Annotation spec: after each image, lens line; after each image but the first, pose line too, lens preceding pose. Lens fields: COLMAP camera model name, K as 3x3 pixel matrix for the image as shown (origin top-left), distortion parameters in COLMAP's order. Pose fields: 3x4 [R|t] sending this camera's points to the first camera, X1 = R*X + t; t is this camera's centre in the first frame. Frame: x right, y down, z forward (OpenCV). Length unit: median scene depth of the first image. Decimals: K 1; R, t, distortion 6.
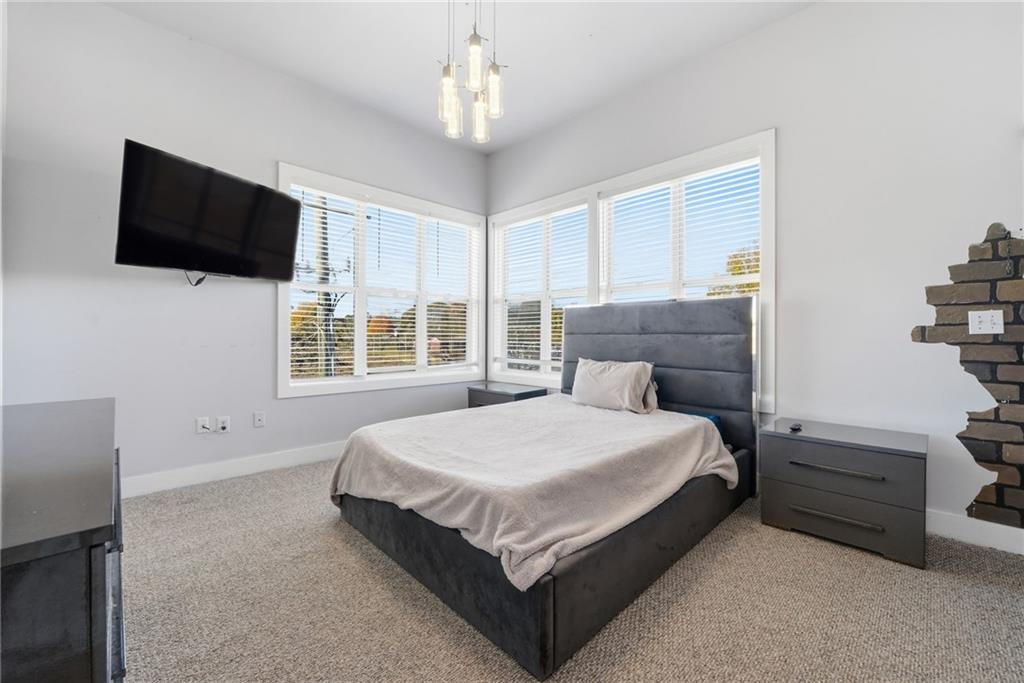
lens RADIAL K [[414.7, 0, 513.6], [0, 414.7, 331.3], [0, 0, 1]] dist [0.000078, 0.000006]
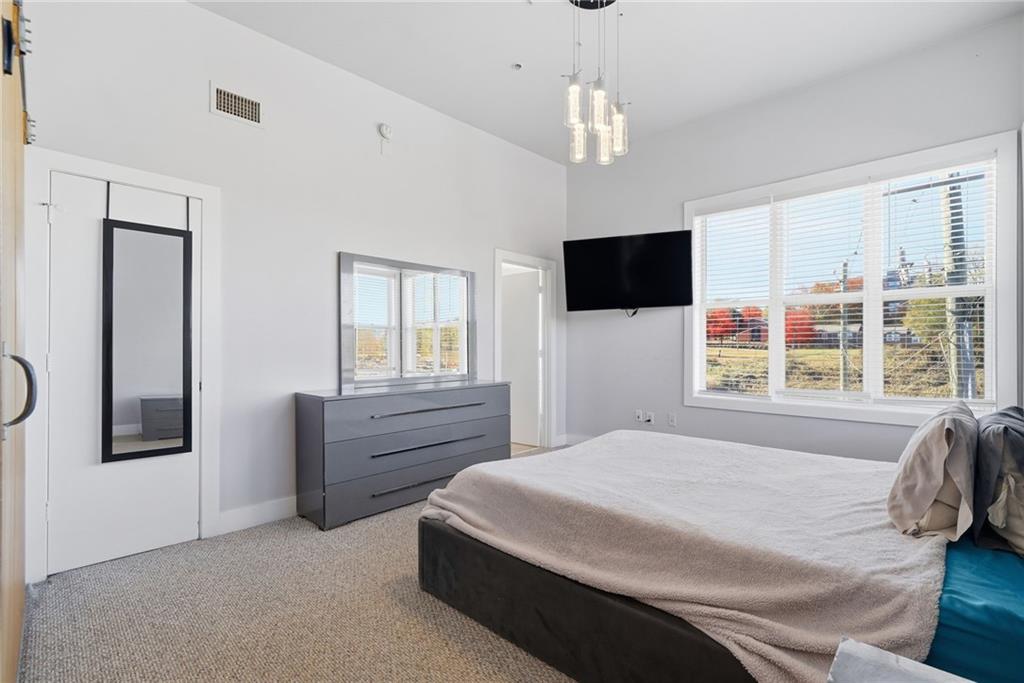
lens RADIAL K [[407.3, 0, 525.3], [0, 407.3, 352.8], [0, 0, 1]] dist [-0.000277, -0.000053]
pose [[0.074602, -0.006924, -0.997189, 0.685522], [0.015916, 0.999857, -0.005752, 0.014001], [0.997086, -0.015442, 0.074702, 0.567721]]
